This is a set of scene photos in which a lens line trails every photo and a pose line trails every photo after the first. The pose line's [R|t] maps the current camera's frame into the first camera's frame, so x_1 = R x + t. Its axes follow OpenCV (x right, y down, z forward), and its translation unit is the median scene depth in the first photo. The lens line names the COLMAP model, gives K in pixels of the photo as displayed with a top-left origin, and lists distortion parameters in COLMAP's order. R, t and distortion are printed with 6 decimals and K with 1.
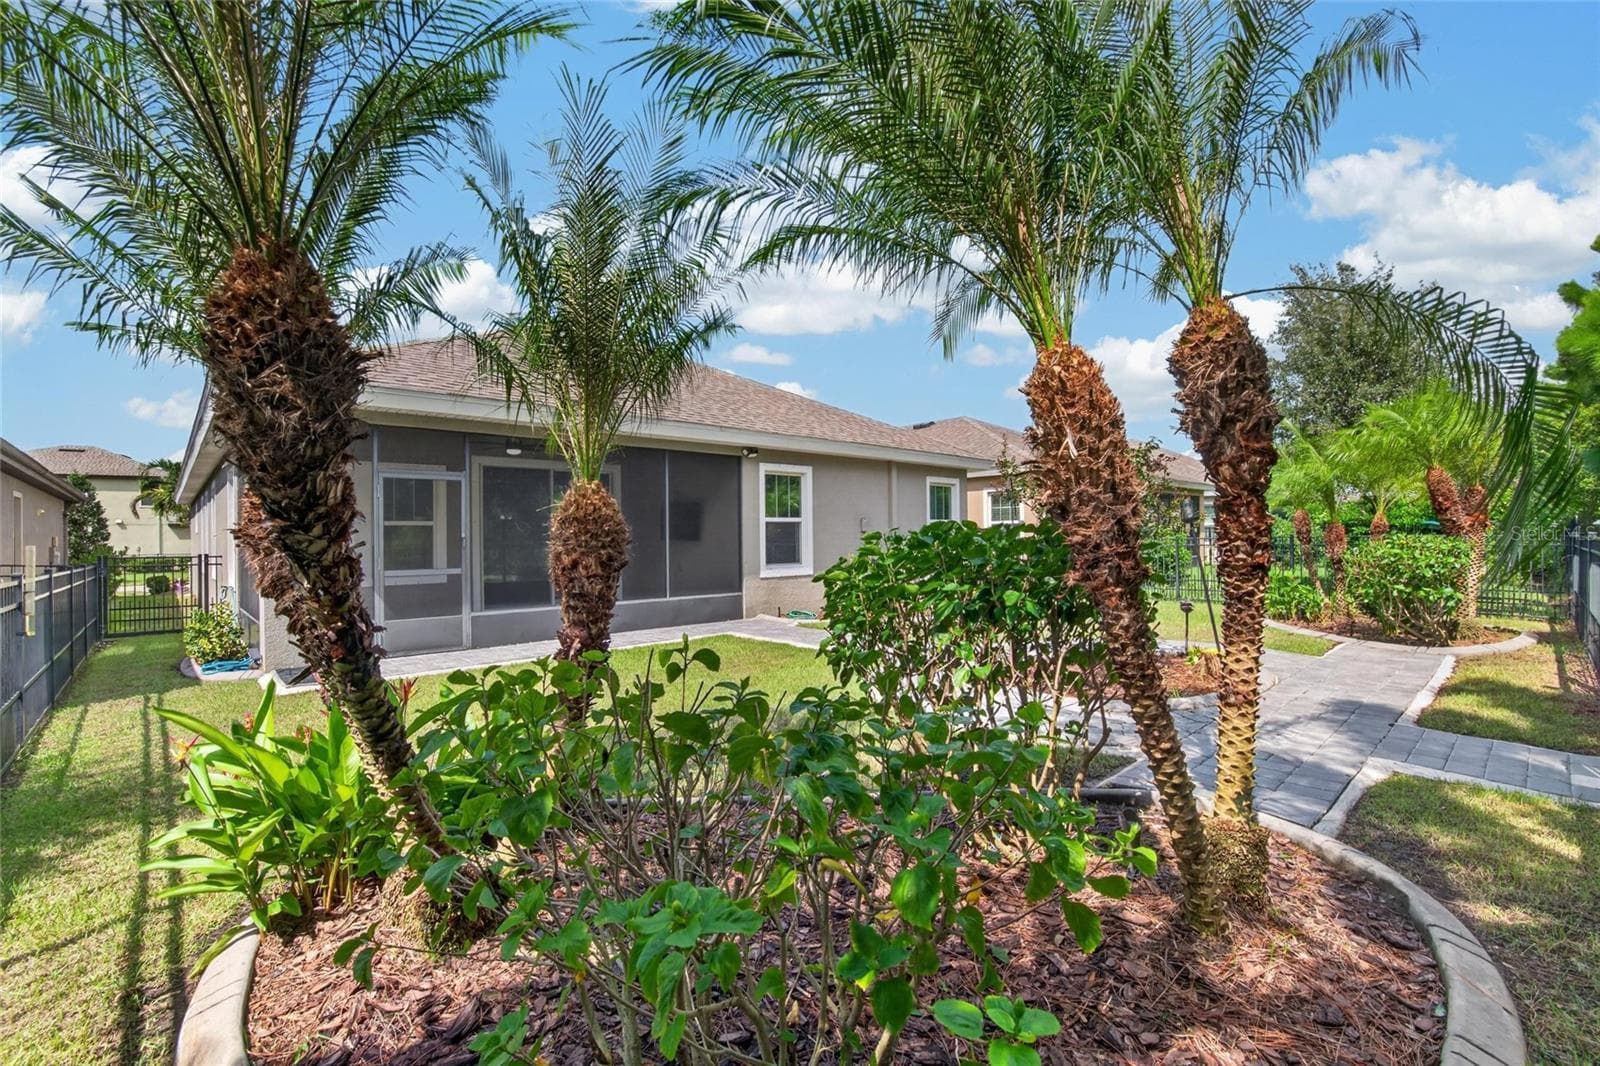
lens RADIAL K [[758.9, 0, 800.0], [0, 758.9, 533.0], [0, 0, 1]] dist [0.001099, -0.000036]
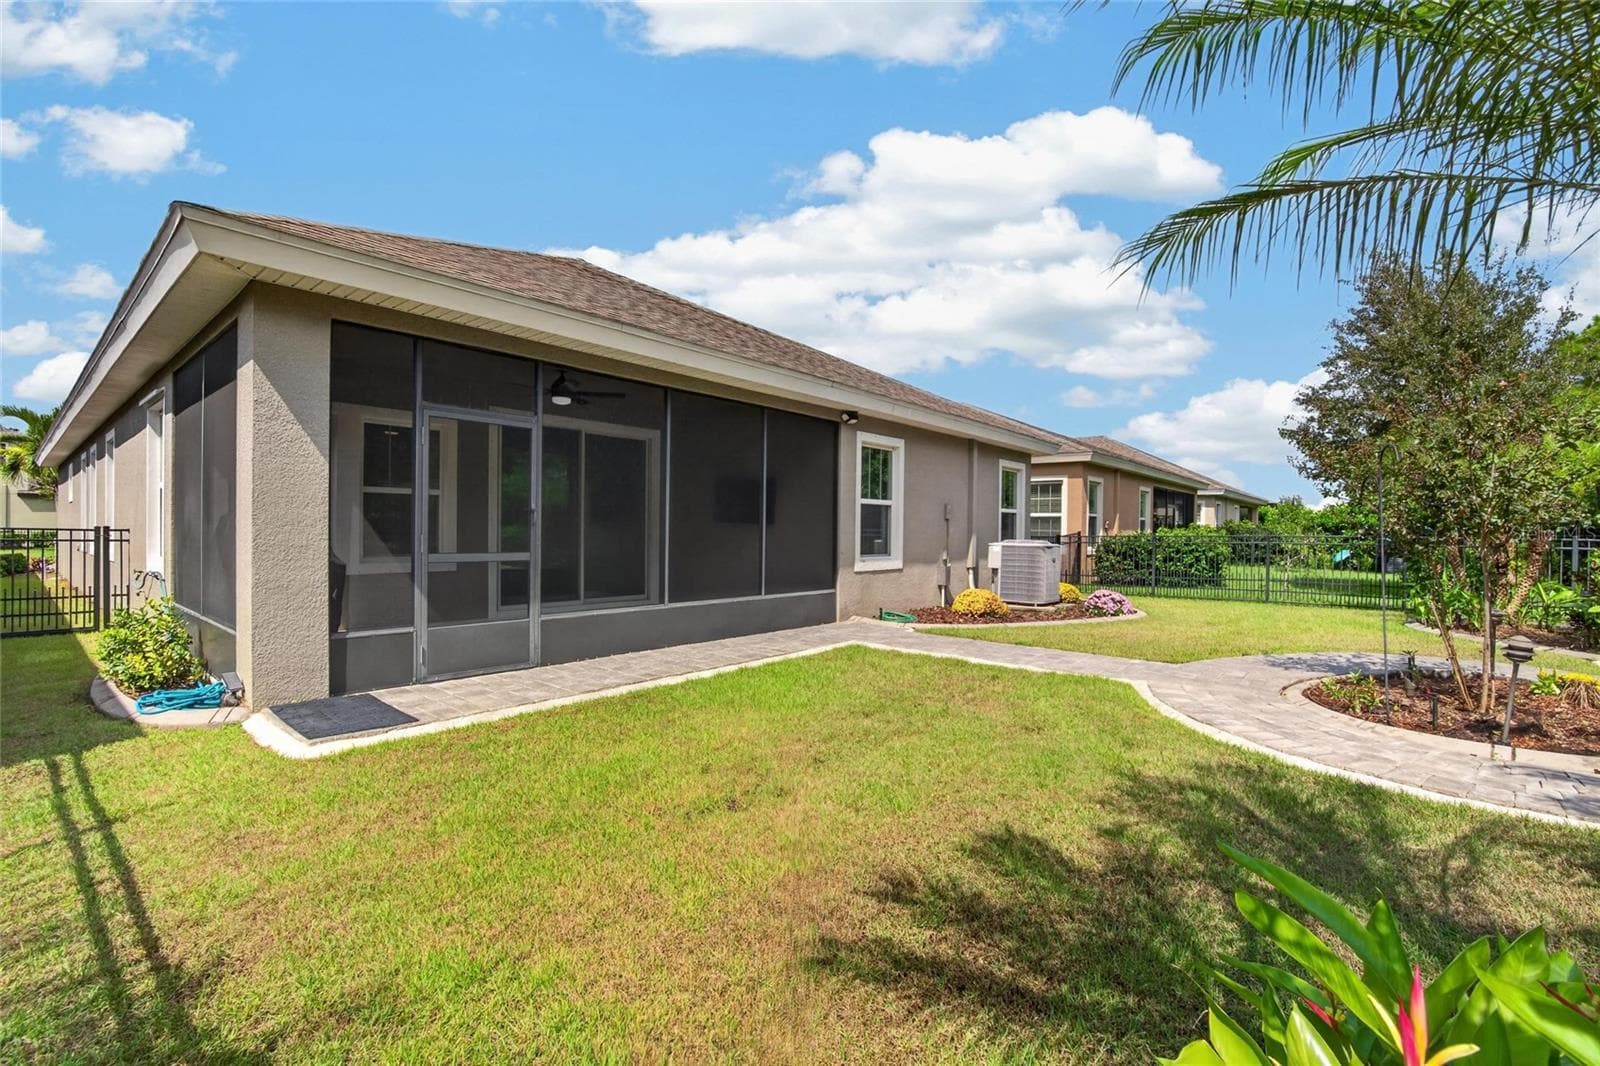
lens RADIAL K [[742.0, 0, 800.0], [0, 742.0, 533.0], [0, 0, 1]] dist [-0.000999, -0.000333]
pose [[0.991826, 0.023403, 0.125436, -0.211578], [-0.024660, 0.999660, 0.008484, 0.011874], [-0.125195, -0.011508, 0.992065, 0.211399]]
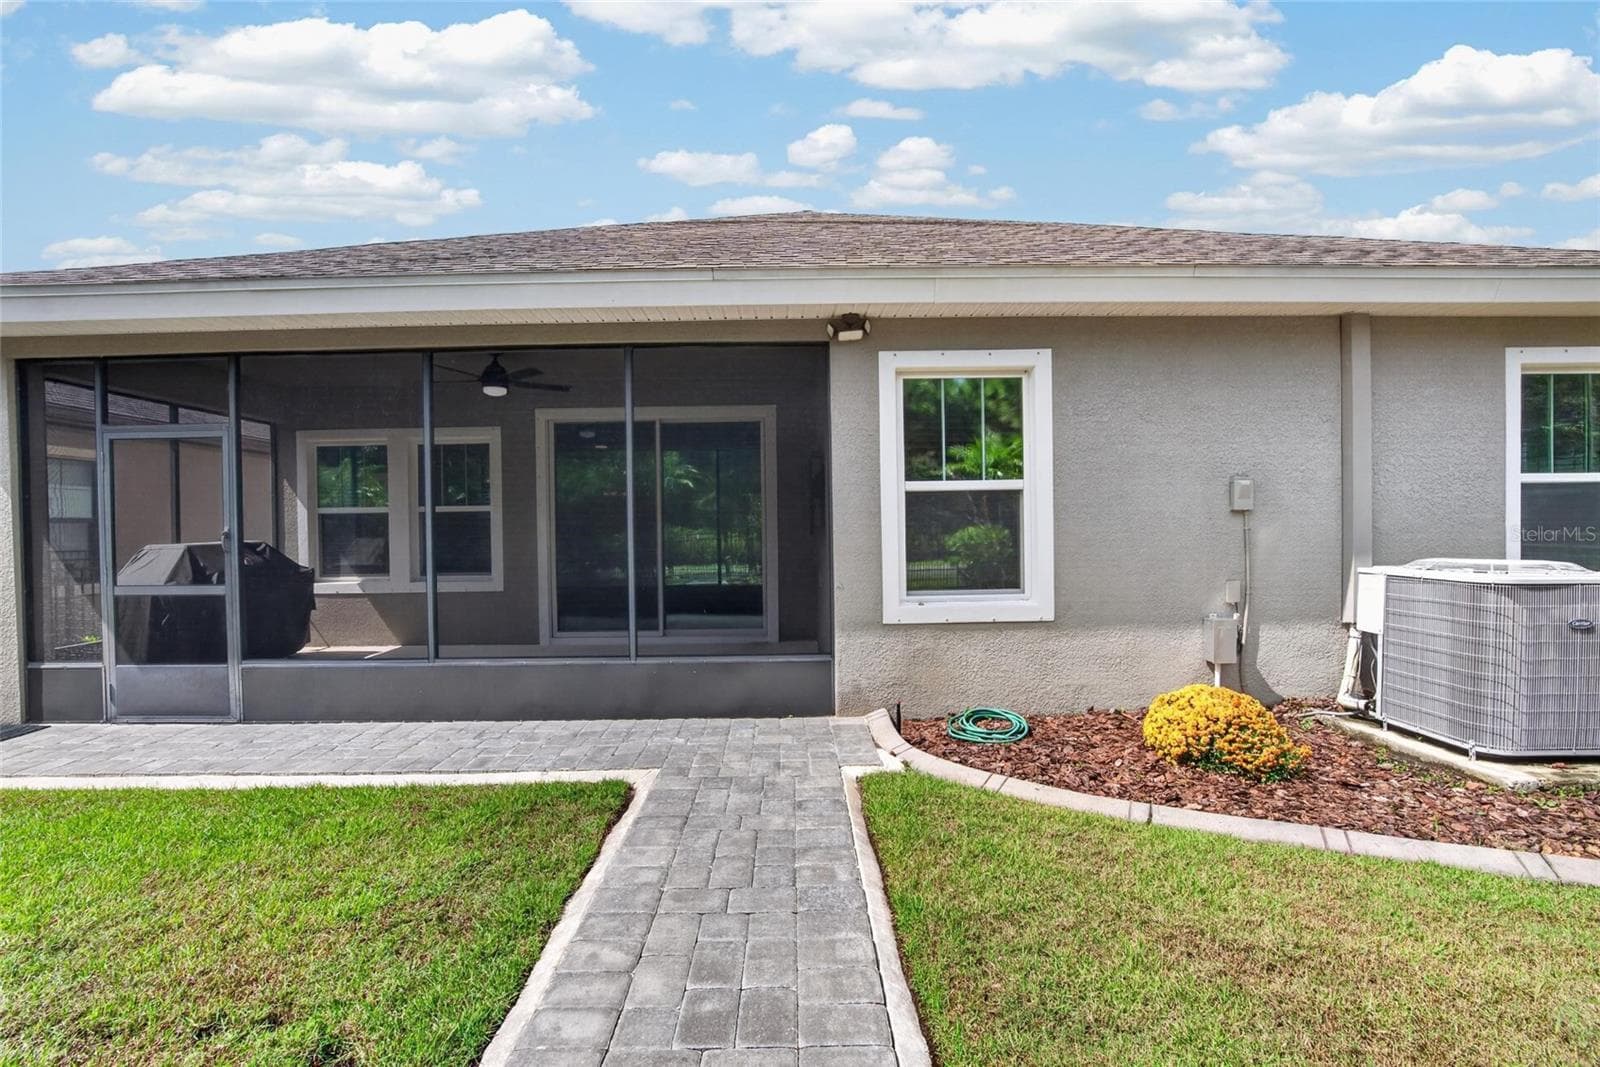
lens RADIAL K [[742.0, 0, 800.0], [0, 742.0, 533.5], [0, 0, 1]] dist [-0.000999, -0.000333]
pose [[0.738933, 0.009532, -0.673712, 0.193218], [0.006819, 0.999743, 0.021624, -0.000686], [0.673745, -0.020573, 0.738678, 0.658066]]
